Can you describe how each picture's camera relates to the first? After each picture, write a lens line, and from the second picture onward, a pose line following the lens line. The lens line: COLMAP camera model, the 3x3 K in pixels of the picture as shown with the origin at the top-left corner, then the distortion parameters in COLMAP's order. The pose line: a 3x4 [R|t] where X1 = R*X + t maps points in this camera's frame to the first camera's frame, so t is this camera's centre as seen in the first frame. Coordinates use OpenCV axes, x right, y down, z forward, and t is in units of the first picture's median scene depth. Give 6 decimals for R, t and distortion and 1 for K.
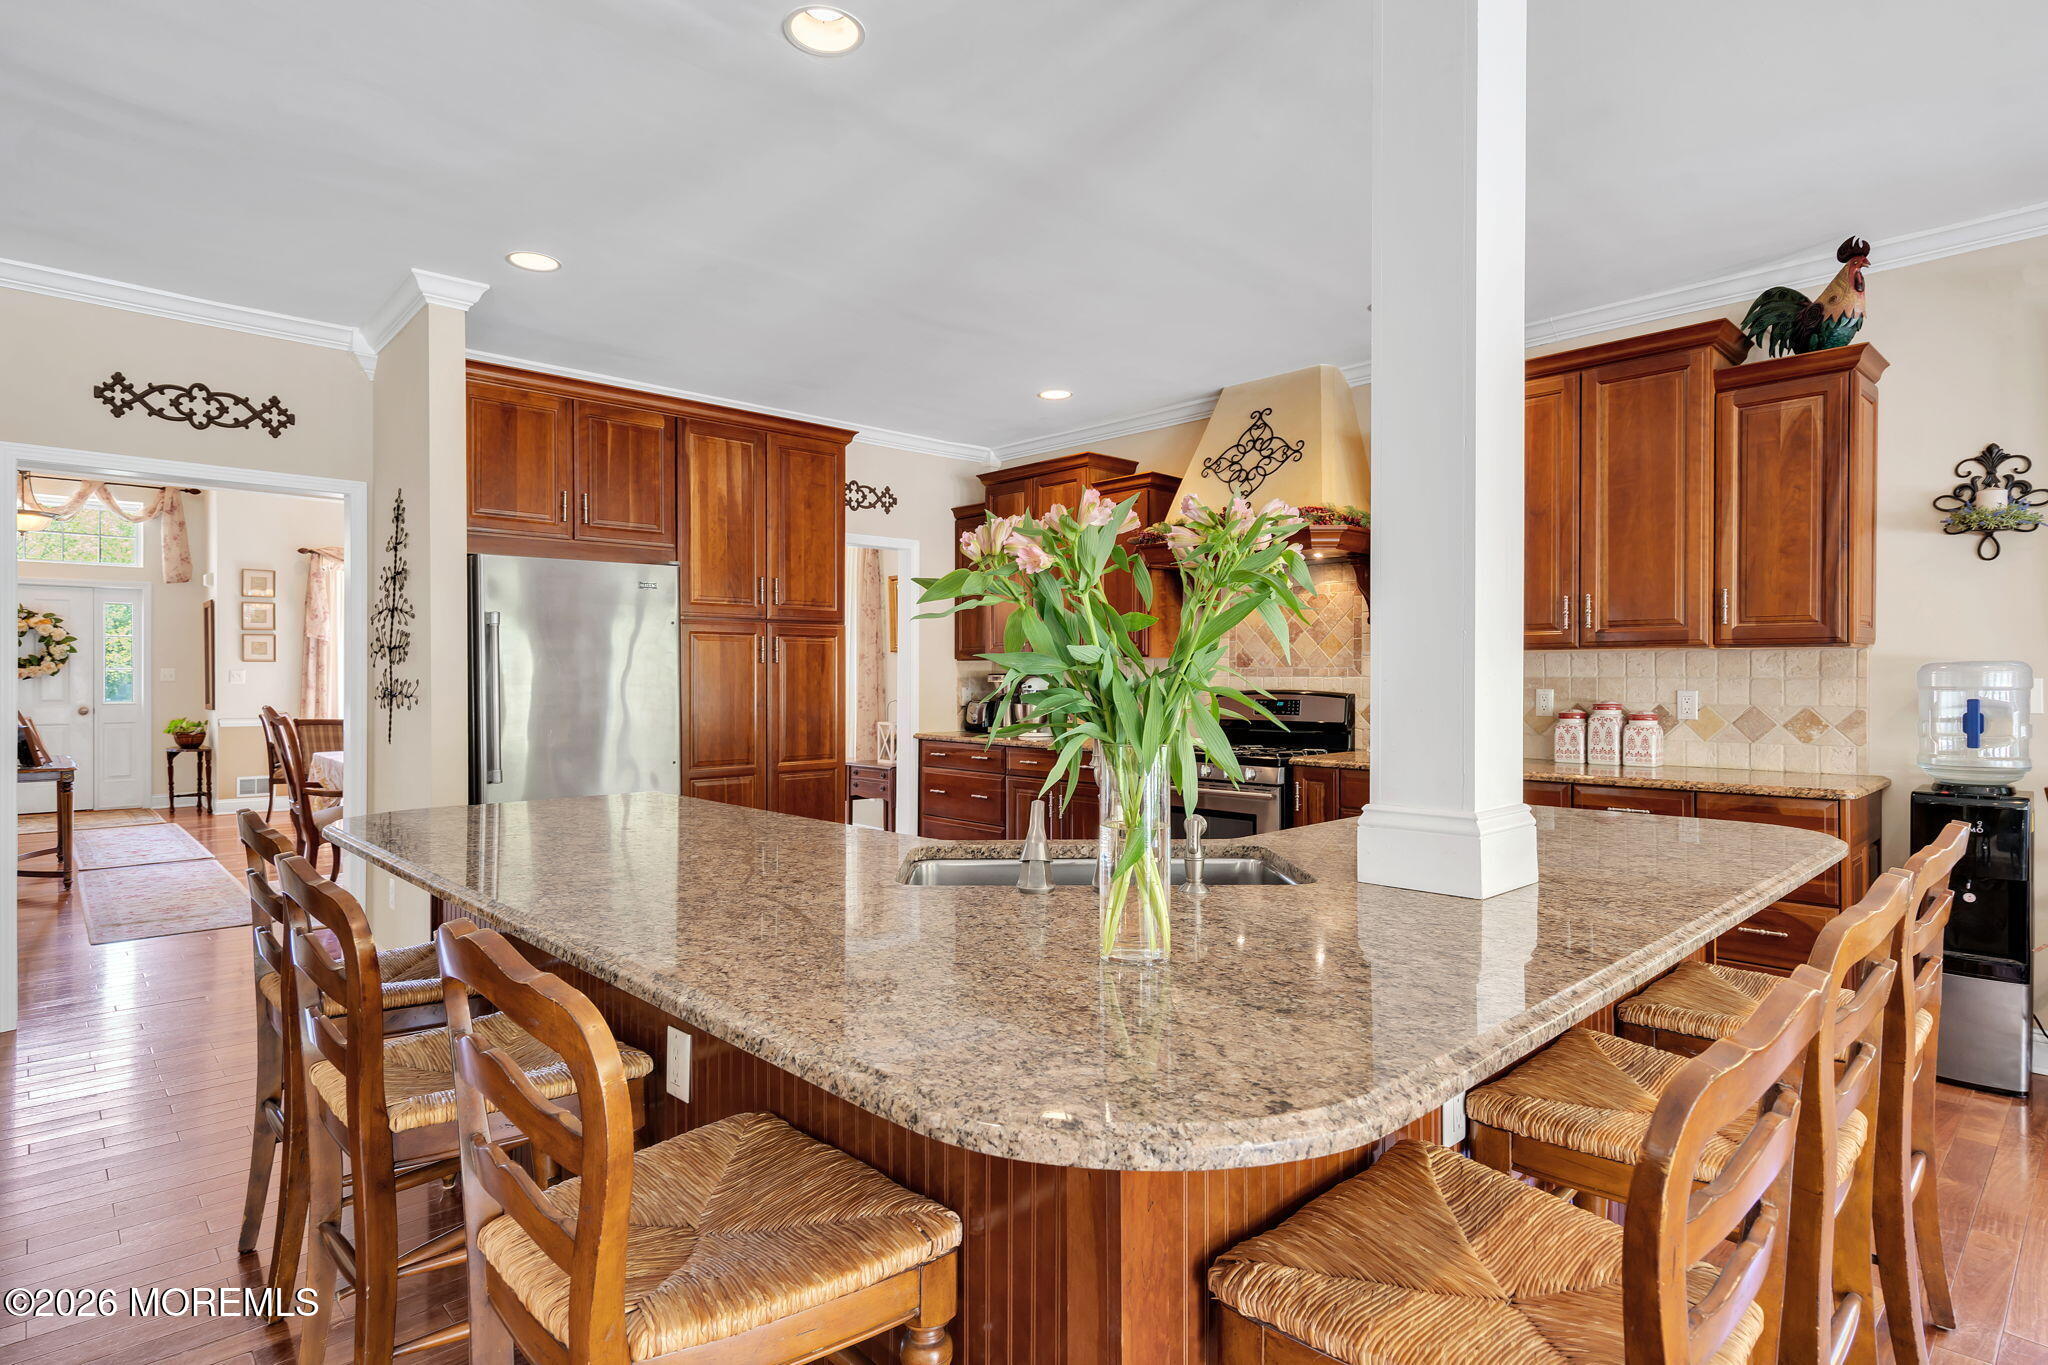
lens RADIAL K [[1060.3, 0, 992.8], [0, 1060.3, 678.0], [0, 0, 1]] dist [0.001742, 0.000277]
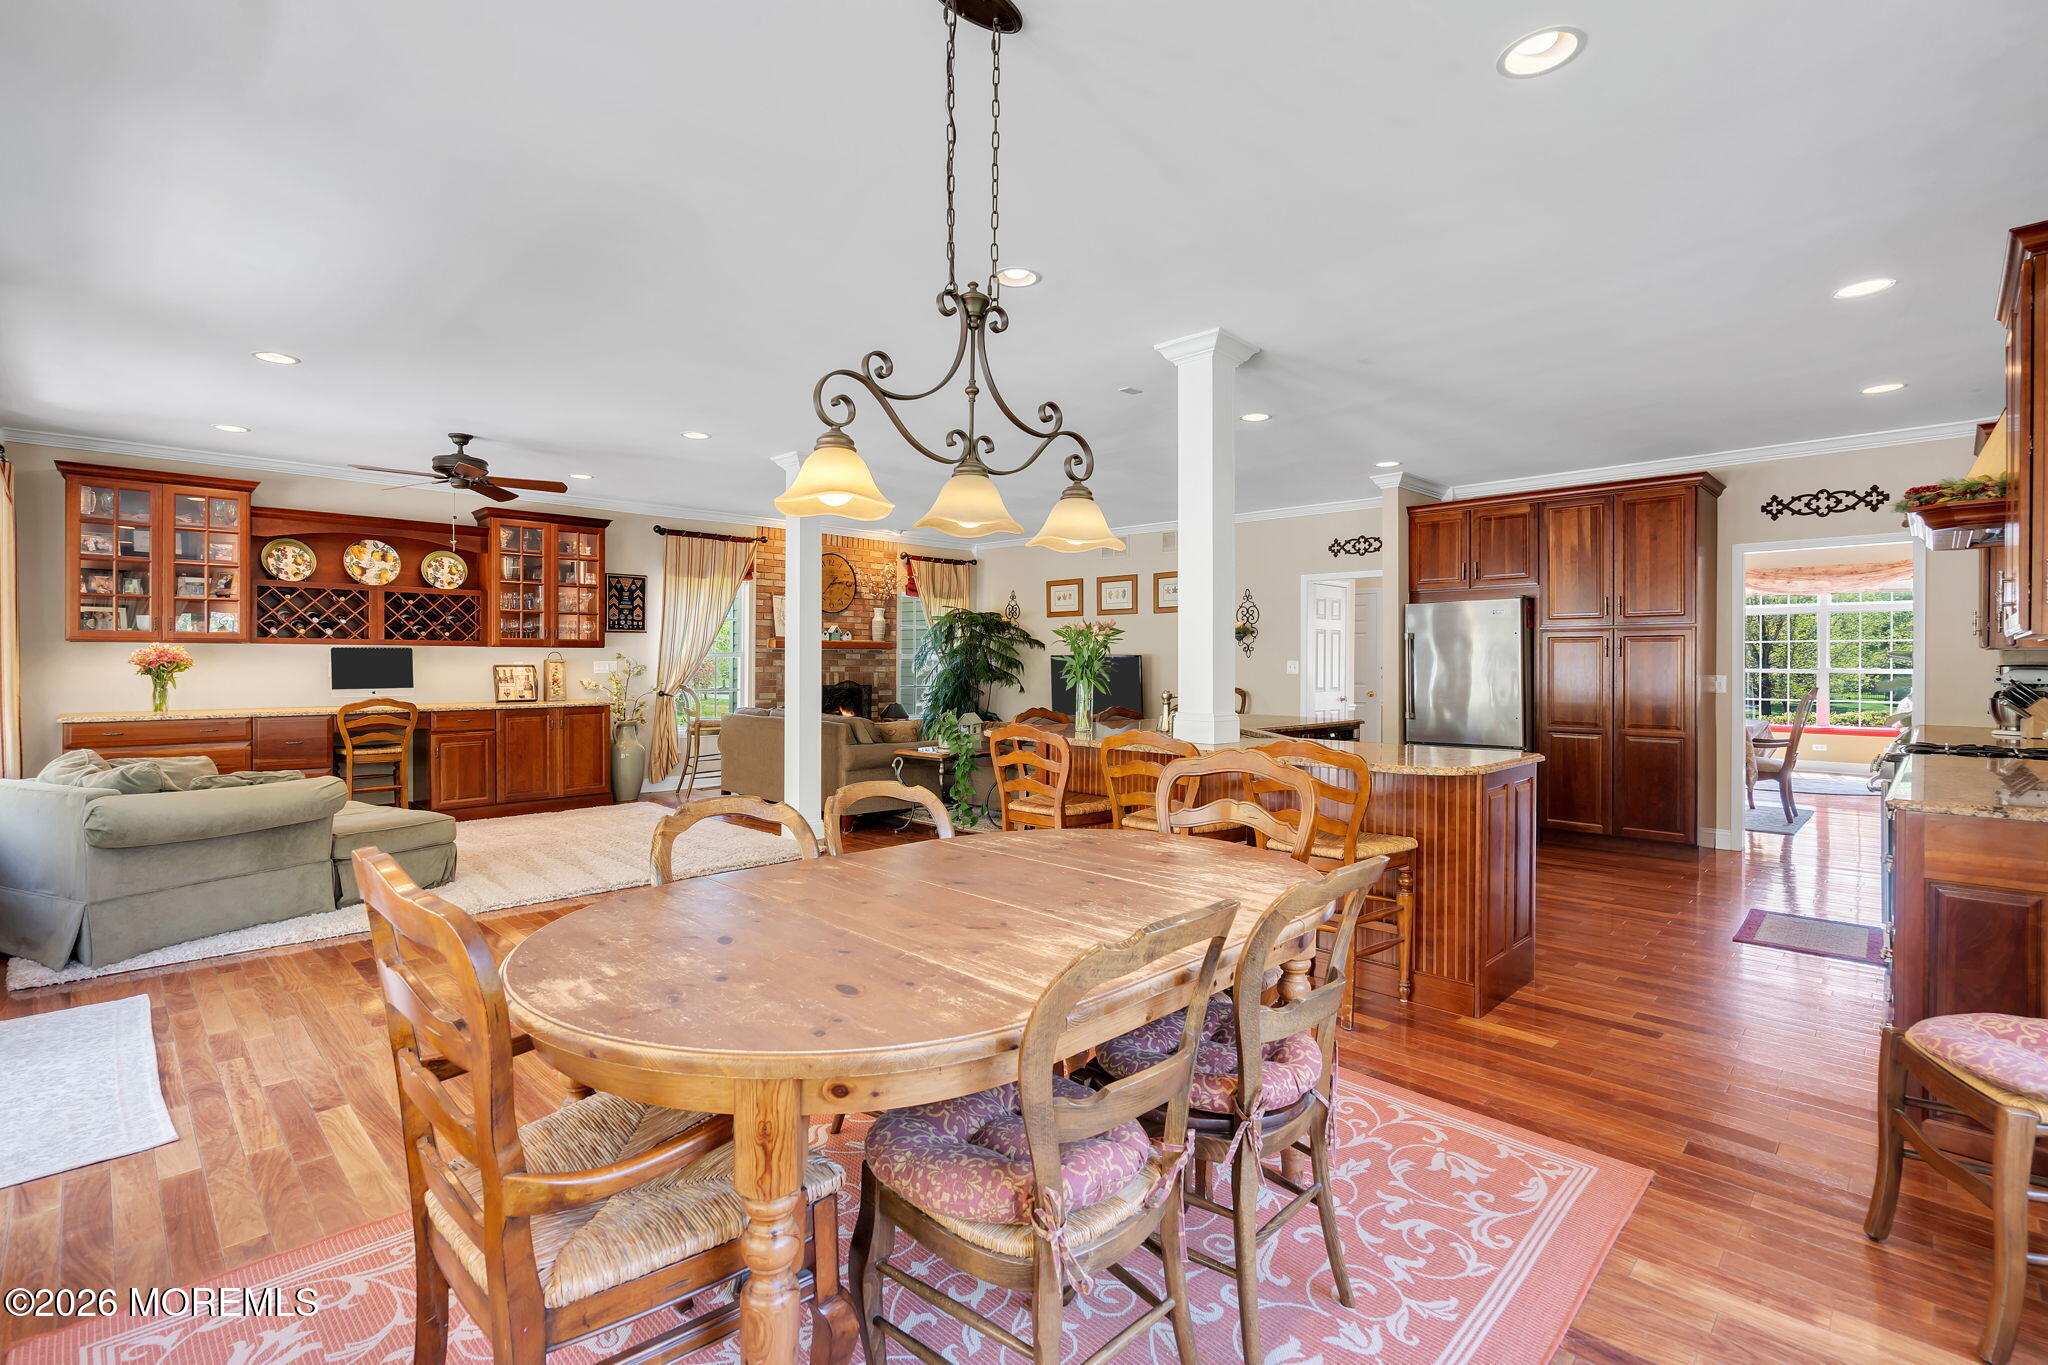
lens RADIAL K [[928.5, 0, 1014.3], [0, 928.5, 665.8], [0, 0, 1]] dist [-0.004666, 0.001460]
pose [[0.040989, 0.002769, -0.999156, 0.990643], [-0.005681, 0.999981, 0.002538, -0.000854], [0.999143, 0.005573, 0.041004, 0.150680]]
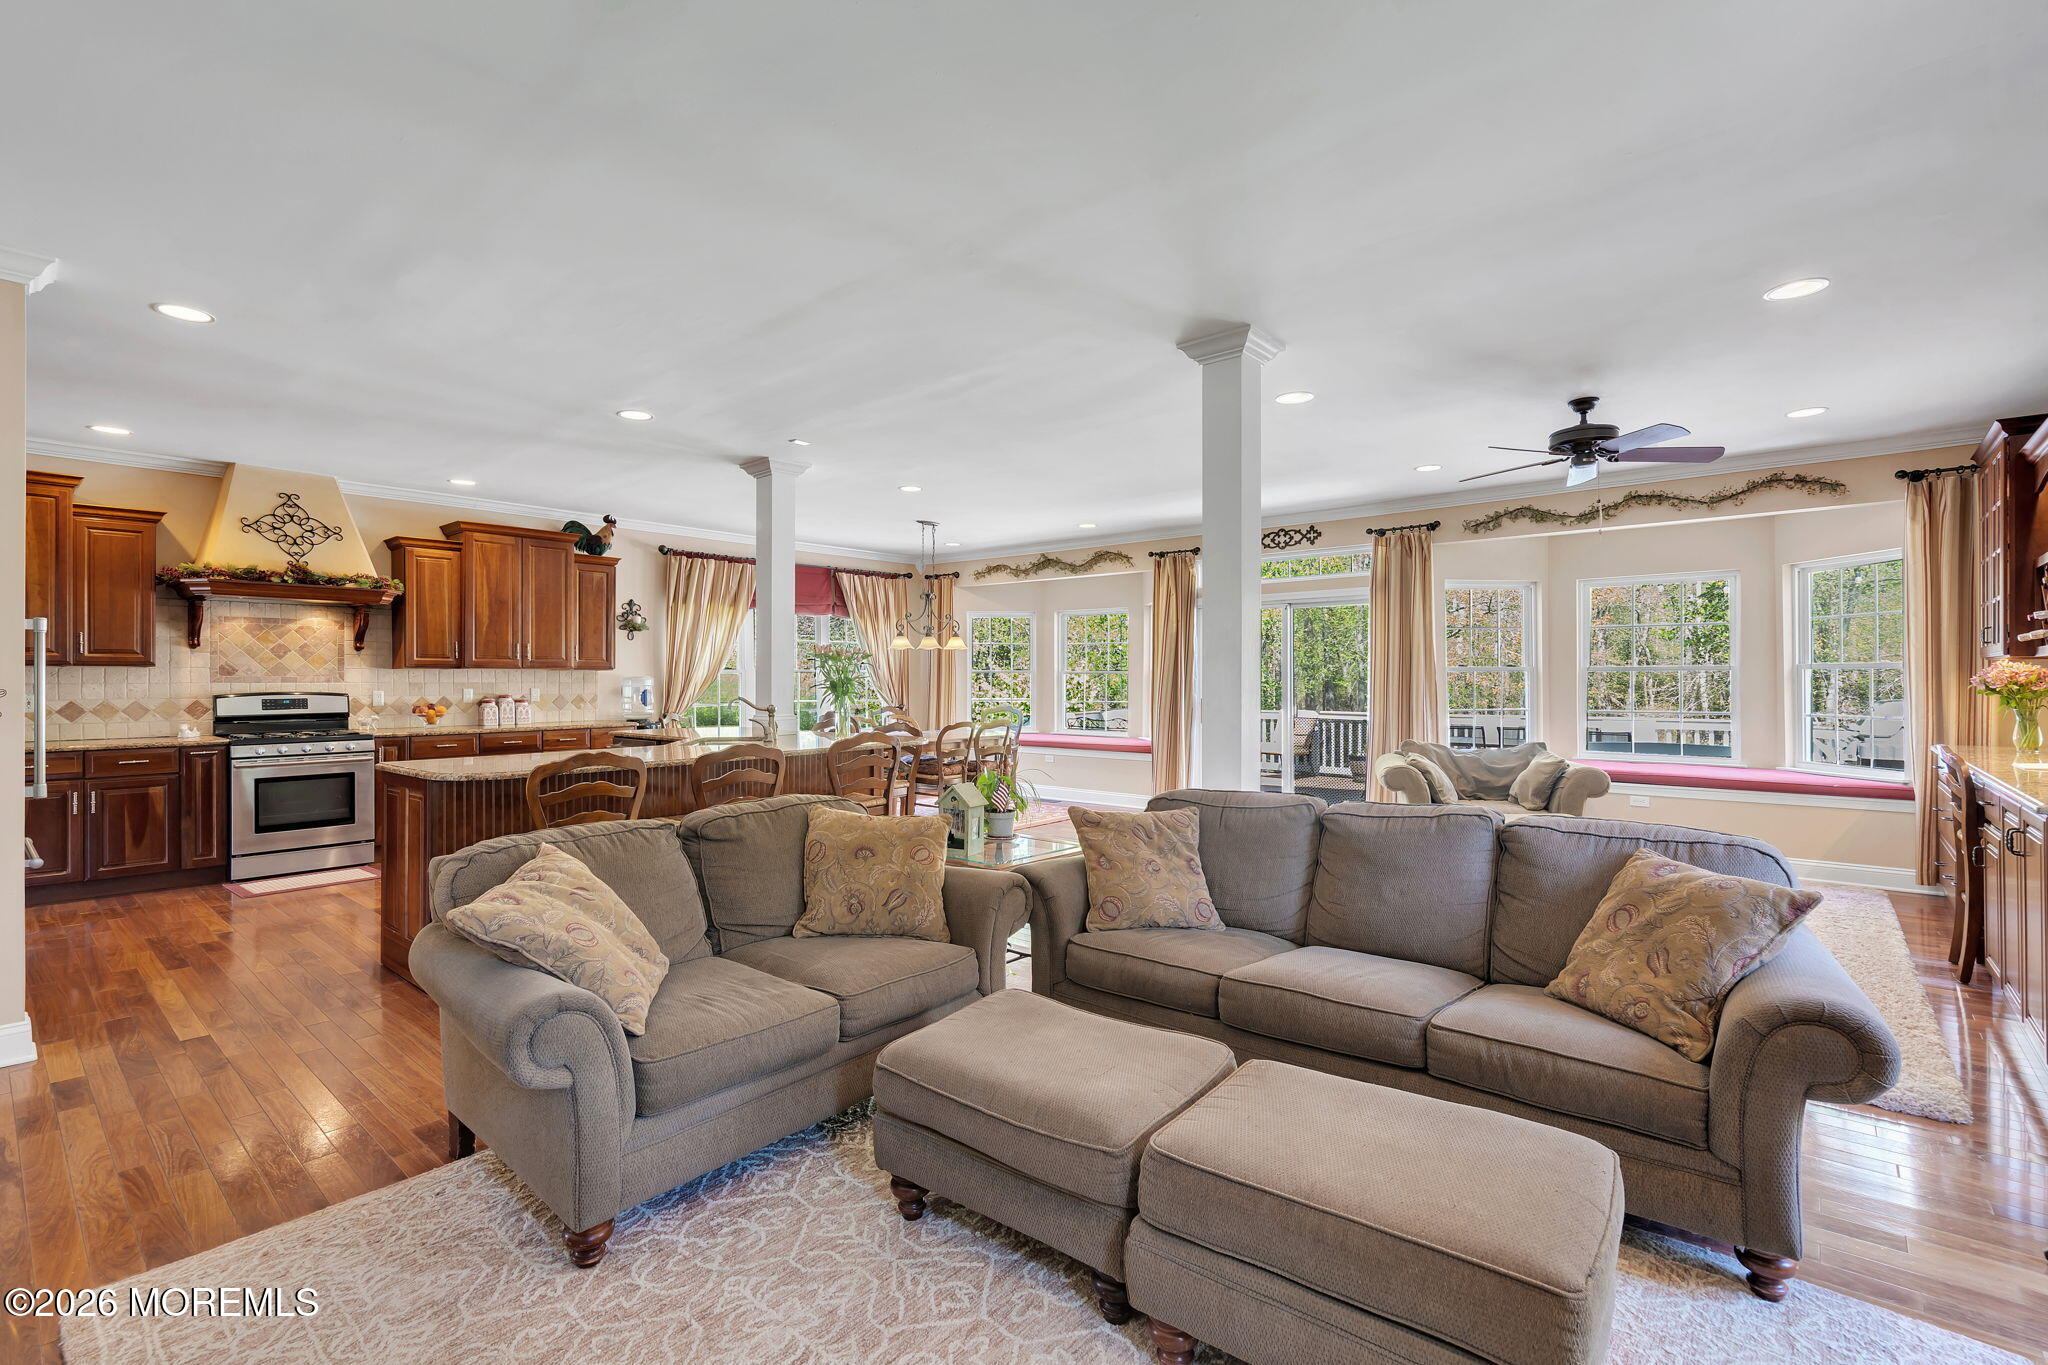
lens RADIAL K [[922.7, 0, 1014.4], [0, 922.7, 678.7], [0, 0, 1]] dist [0.000938, 0.001401]
pose [[-0.113432, 0.000289, 0.993546, -1.105033], [0.002551, 0.999997, 0.000000, -0.004434], [-0.993542, 0.002535, -0.113433, 0.185499]]
